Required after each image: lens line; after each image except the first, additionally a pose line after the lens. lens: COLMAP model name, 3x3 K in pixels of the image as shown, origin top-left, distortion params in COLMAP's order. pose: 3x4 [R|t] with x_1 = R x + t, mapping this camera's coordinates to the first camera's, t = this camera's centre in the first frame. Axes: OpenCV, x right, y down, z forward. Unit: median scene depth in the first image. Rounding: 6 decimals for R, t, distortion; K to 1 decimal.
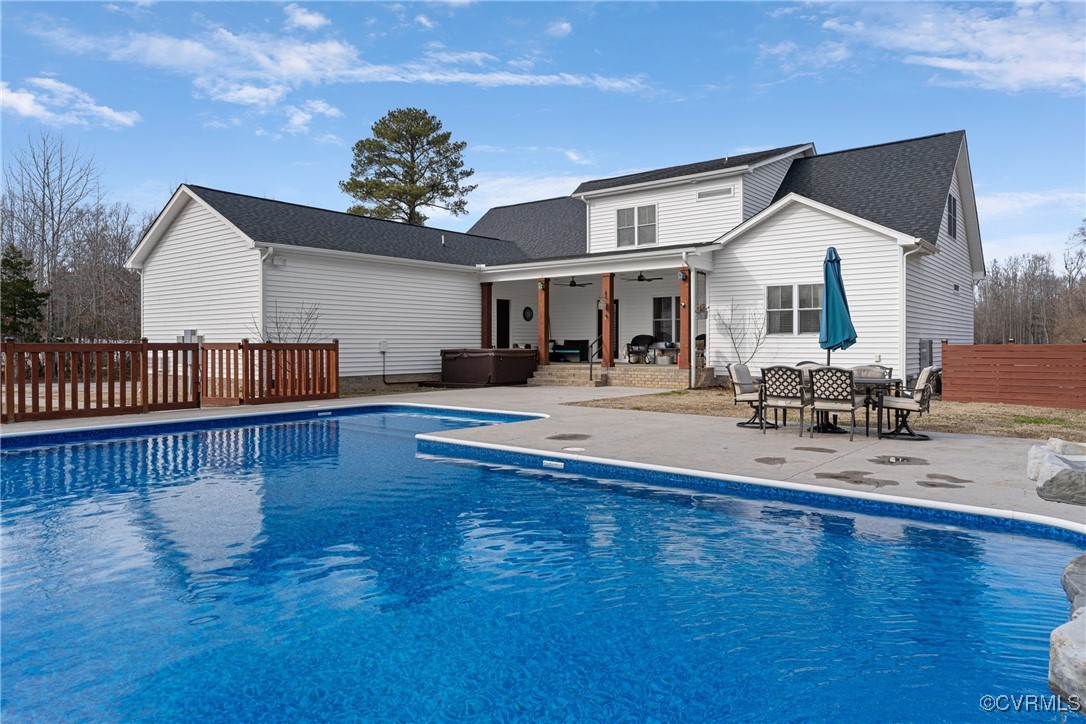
lens RADIAL K [[696.7, 0, 543.5], [0, 696.7, 352.8], [0, 0, 1]] dist [-0.002484, -0.000113]
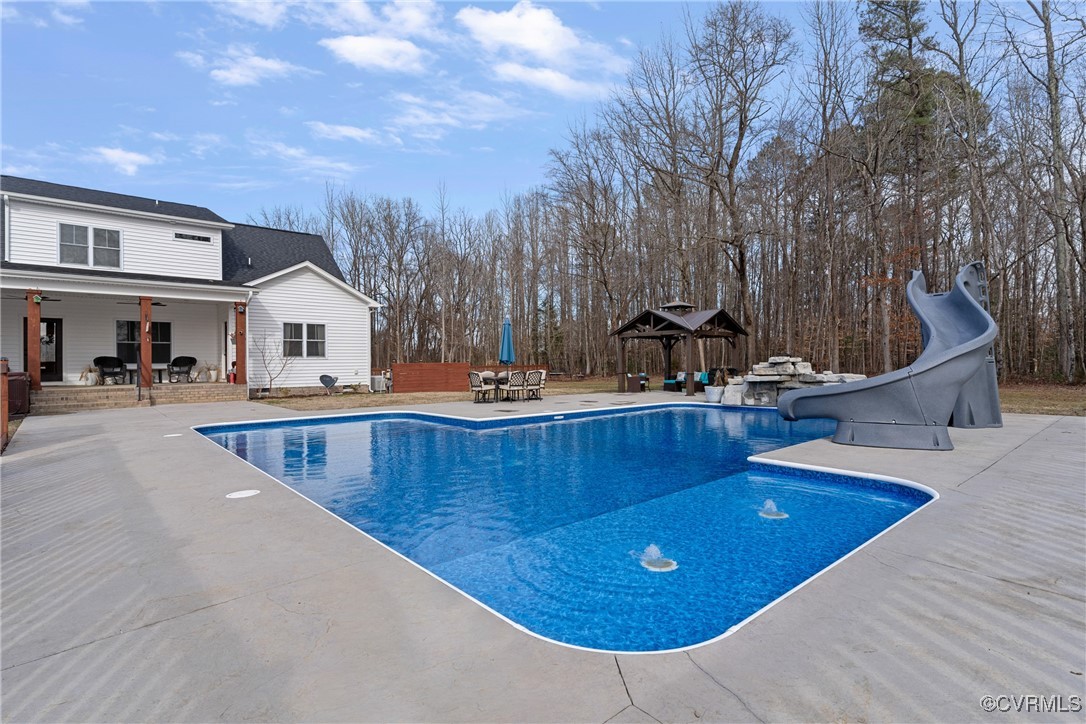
lens RADIAL K [[535.3, 0, 543.2], [0, 535.3, 363.9], [0, 0, 1]] dist [0.000389, 0.000028]
pose [[0.166353, -0.004553, 0.986056, -0.602507], [0.021996, 0.999758, 0.000906, -0.002021], [-0.985821, 0.021539, 0.166413, 0.287900]]
